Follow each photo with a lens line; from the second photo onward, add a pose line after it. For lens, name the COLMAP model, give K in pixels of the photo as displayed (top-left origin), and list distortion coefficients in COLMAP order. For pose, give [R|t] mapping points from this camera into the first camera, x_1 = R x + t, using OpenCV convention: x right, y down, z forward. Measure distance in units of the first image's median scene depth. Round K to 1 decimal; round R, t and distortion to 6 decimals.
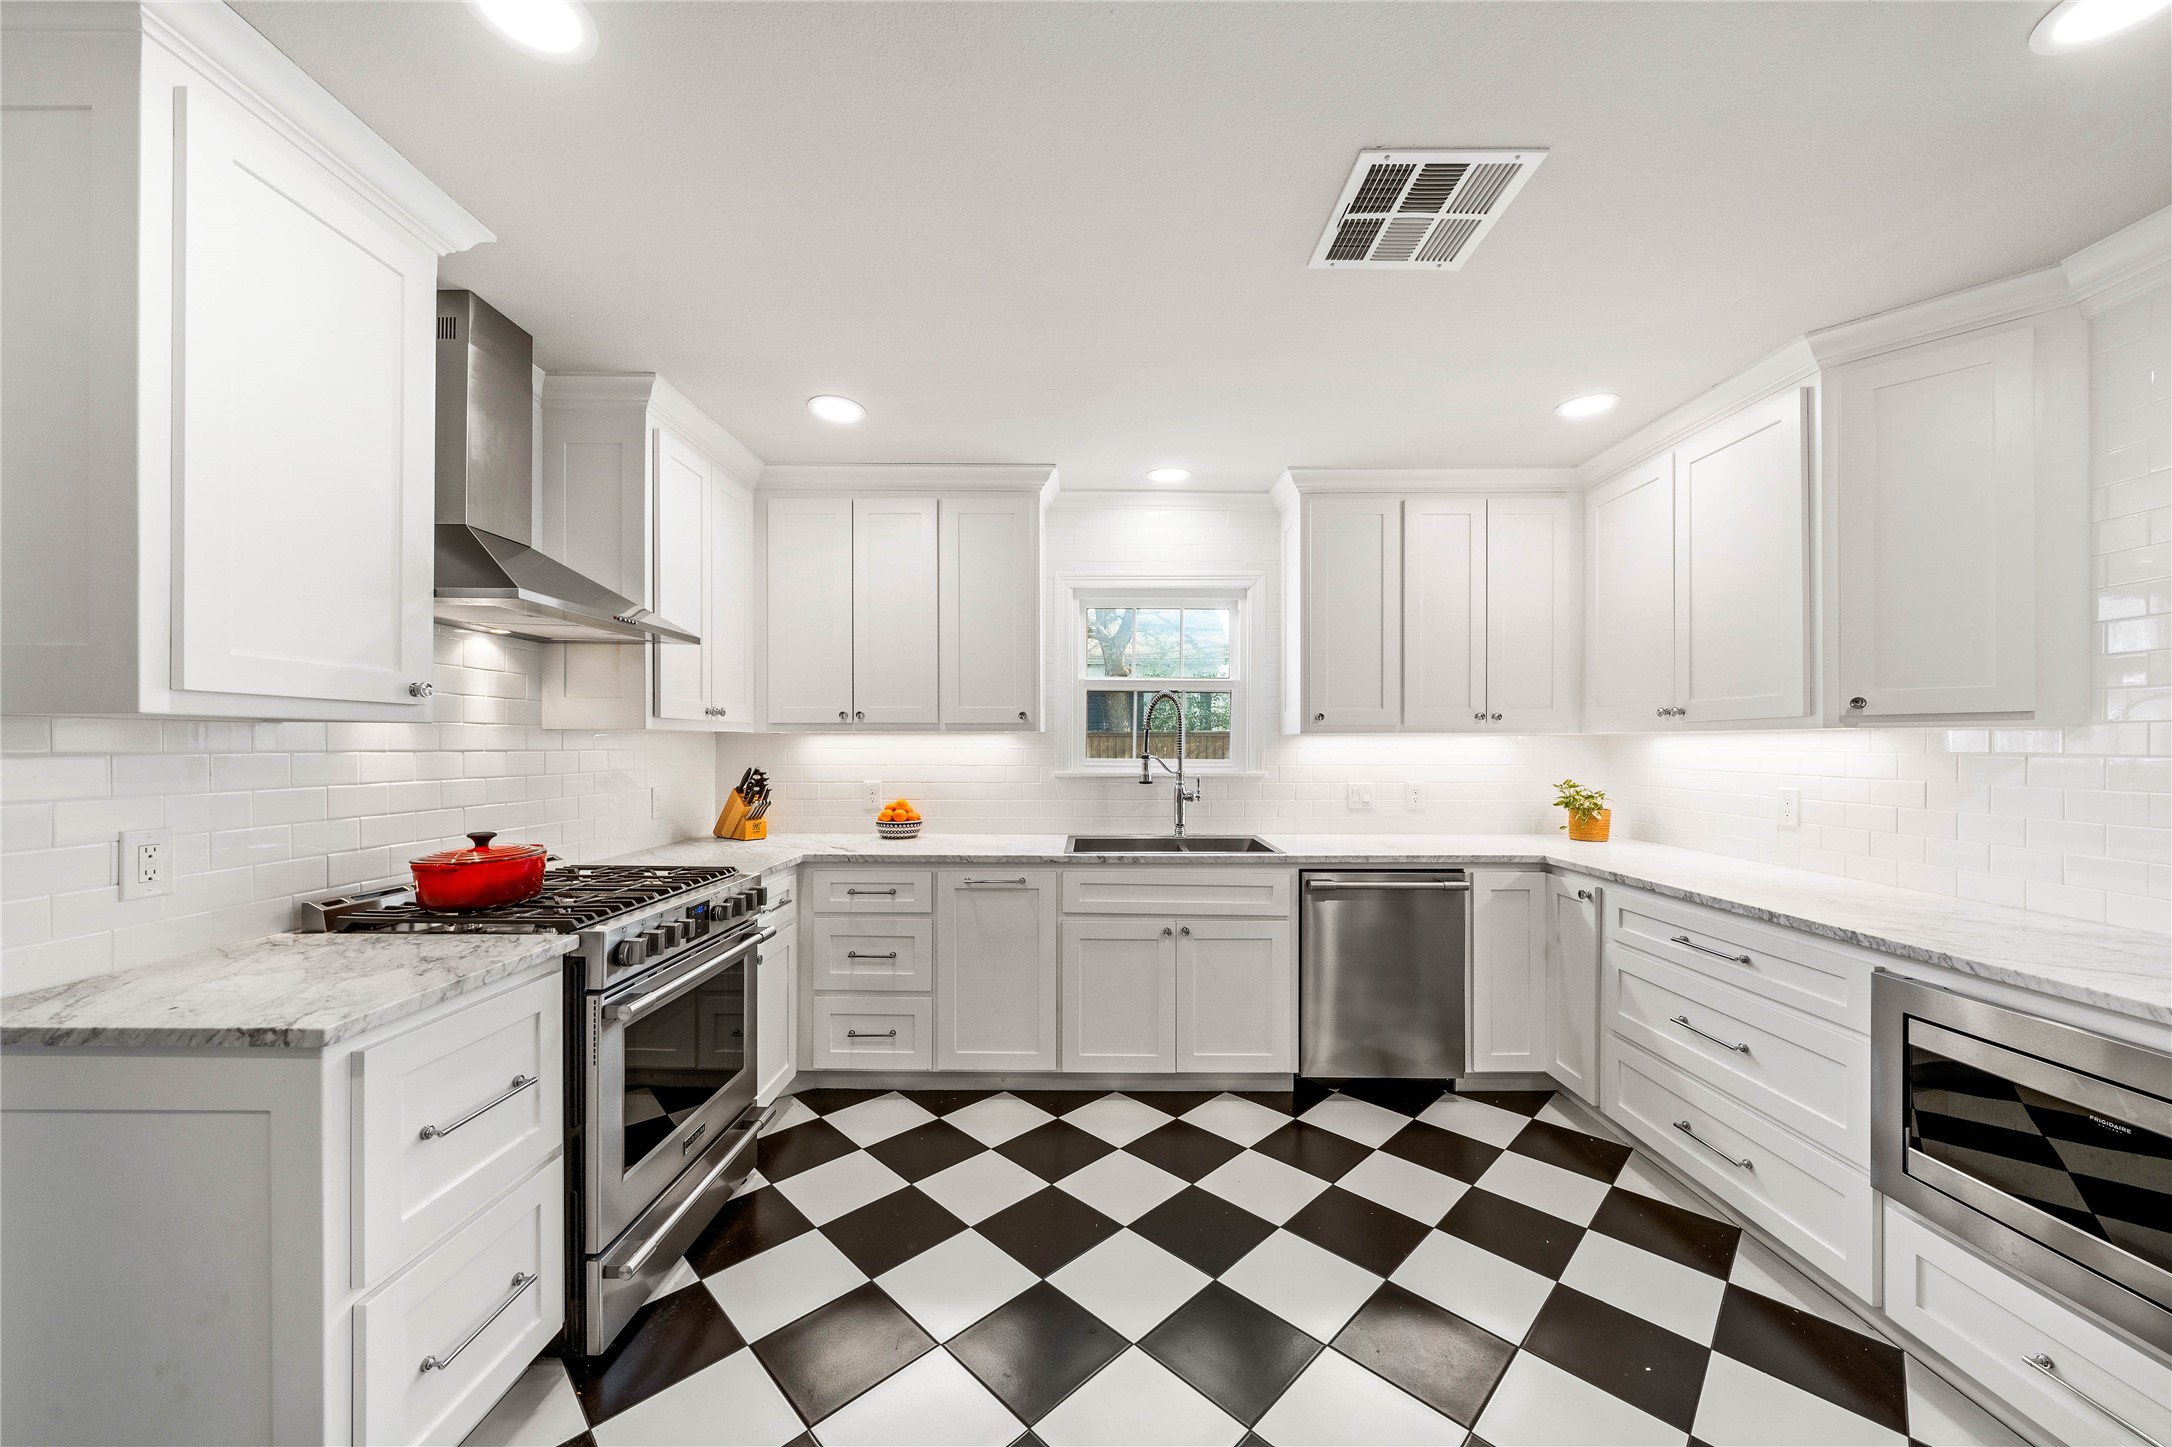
lens RADIAL K [[771.3, 0, 1093.1], [0, 771.3, 746.2], [0, 0, 1]] dist [-0.000210, -0.000537]
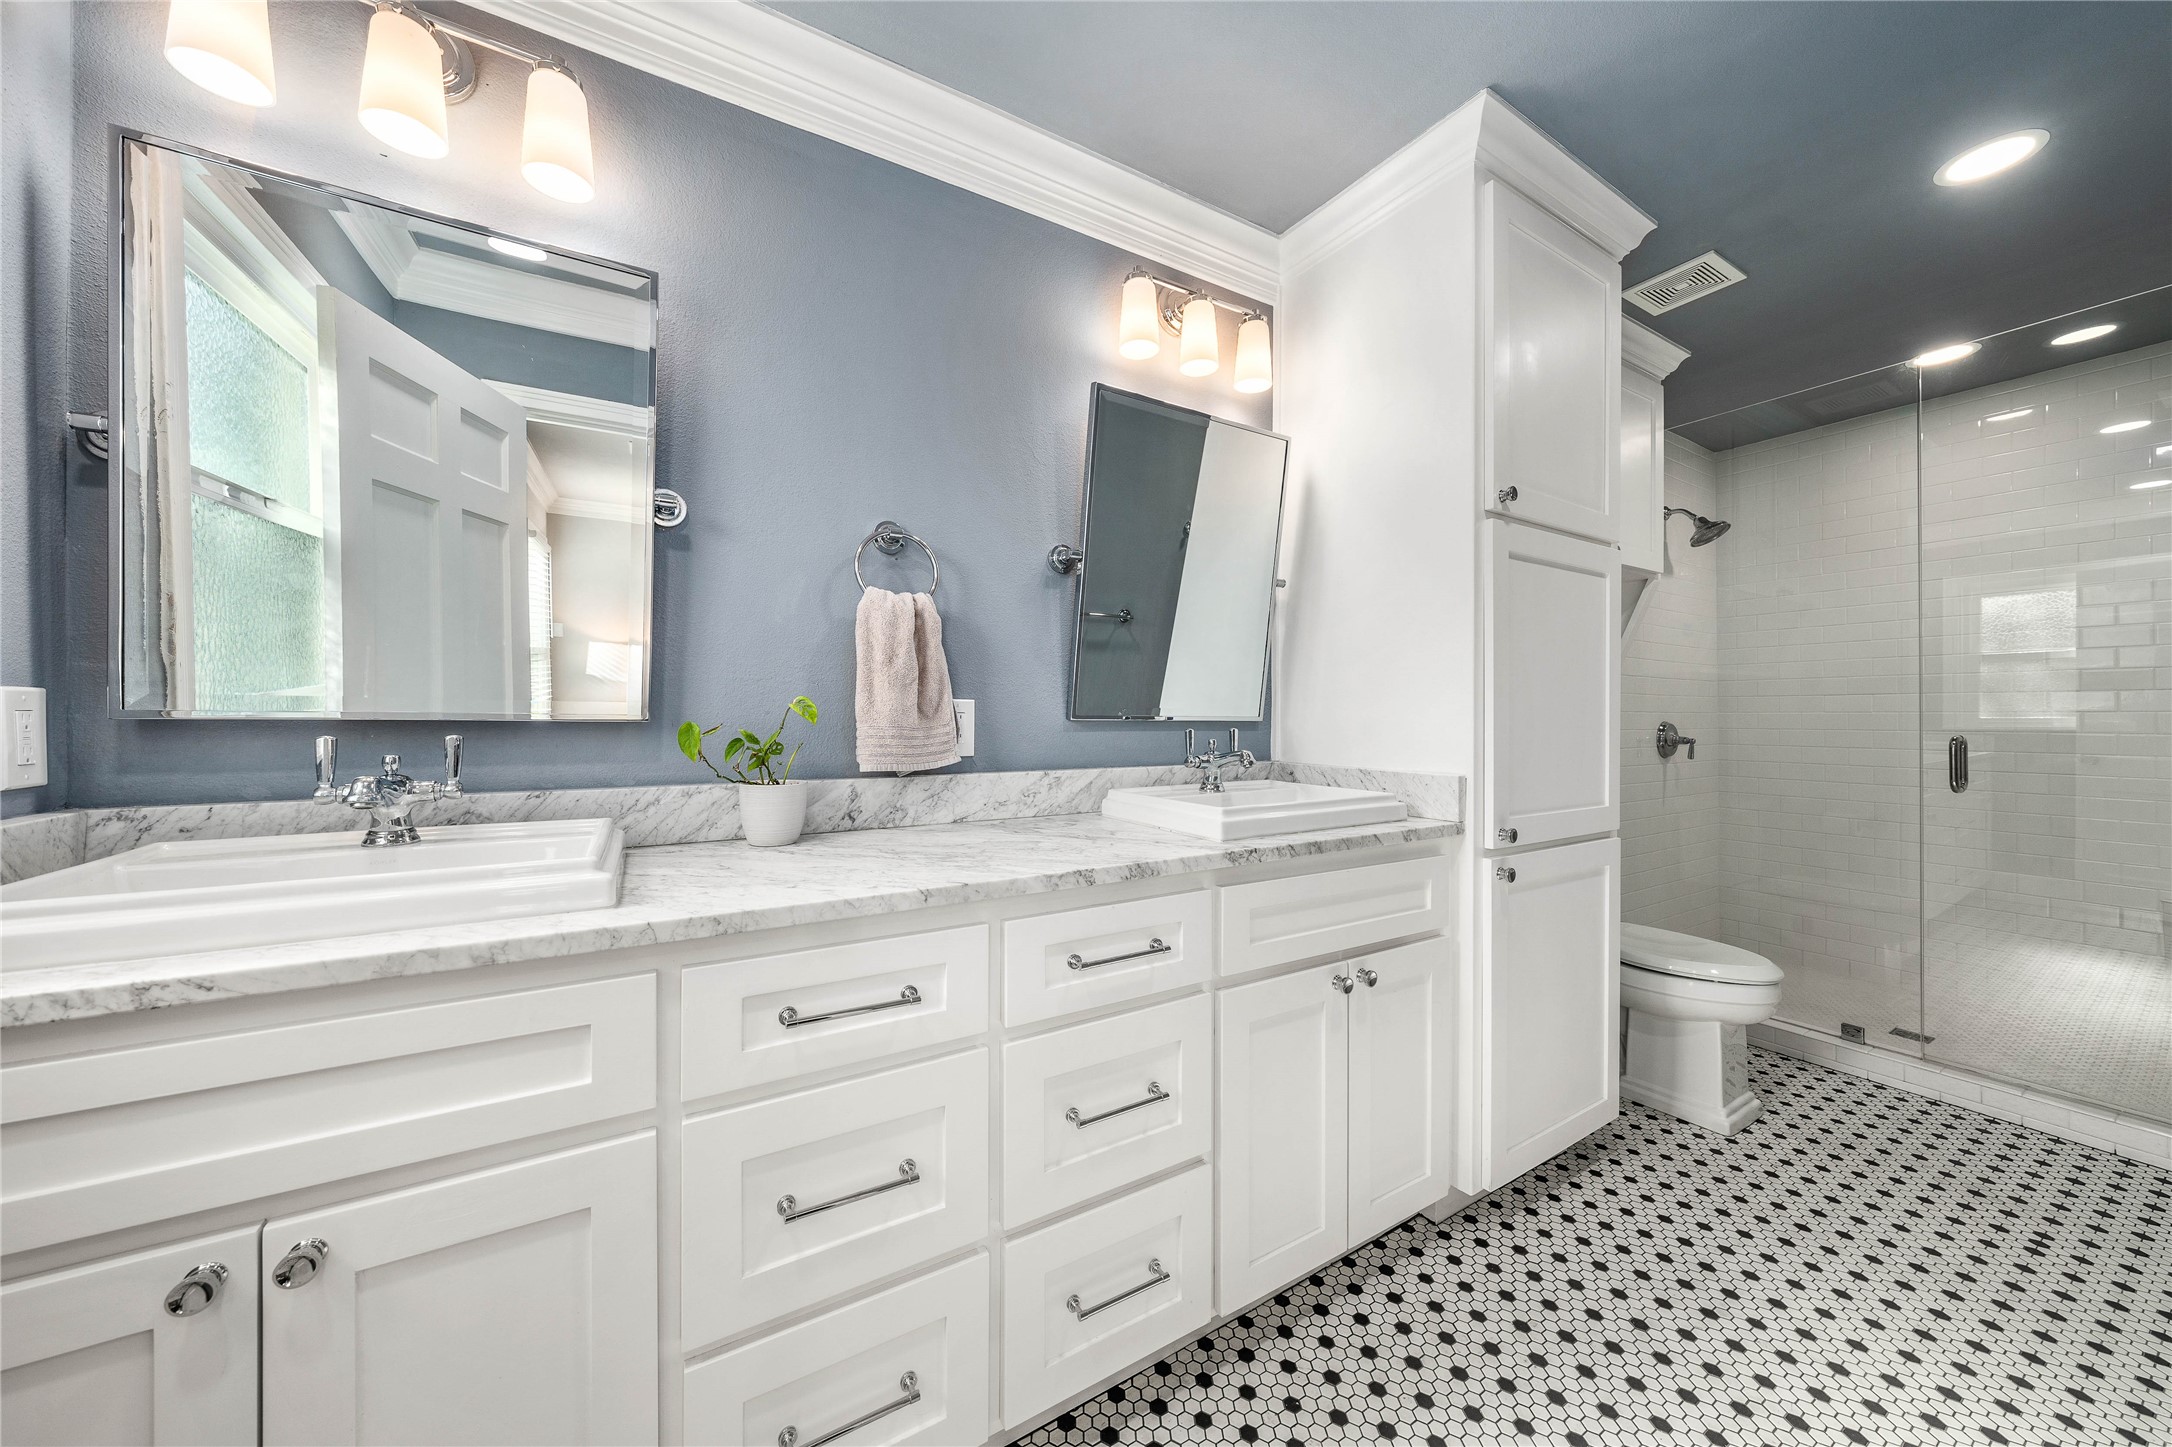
lens RADIAL K [[714.4, 0, 1087.1], [0, 714.4, 724.3], [0, 0, 1]] dist [-0.008275, -0.000043]
pose [[0.861870, -0.003689, 0.507117, 0.233149], [0.001052, 0.999984, 0.005487, 0.071463], [-0.507129, -0.004195, 0.861860, 0.715744]]
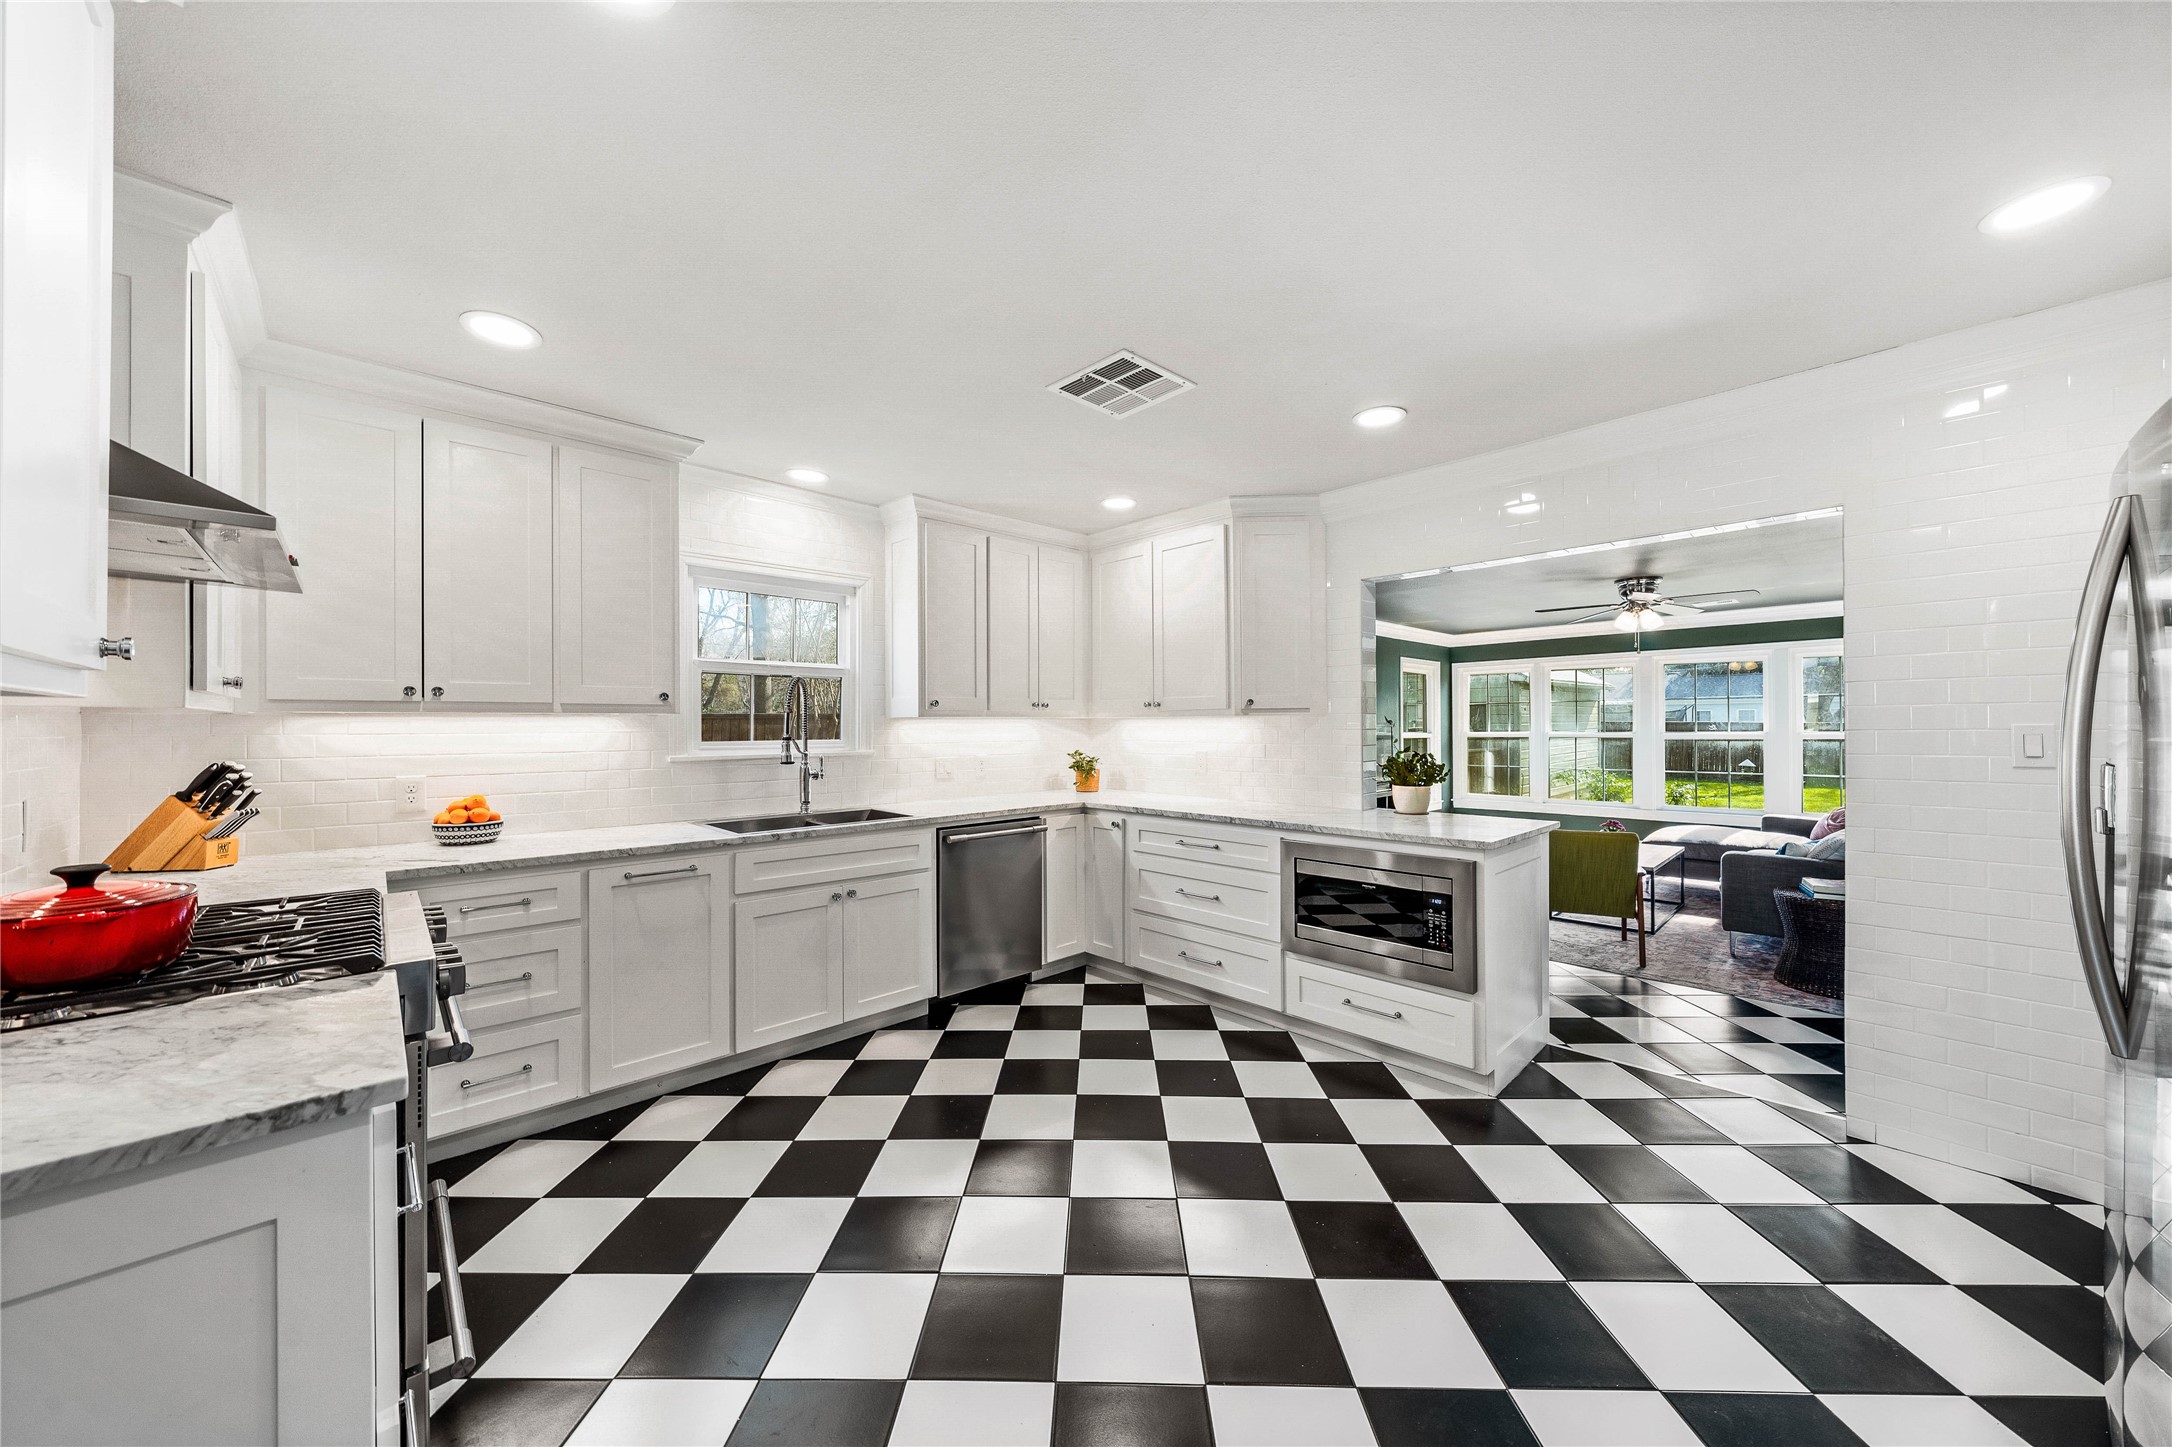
lens RADIAL K [[771.3, 0, 1077.3], [0, 771.3, 724.4], [0, 0, 1]] dist [-0.000210, -0.000537]
pose [[0.721589, -0.002764, 0.692316, -0.437921], [0.006095, 0.999979, -0.002361, -0.000776], [-0.692295, 0.005923, 0.721590, -0.036885]]
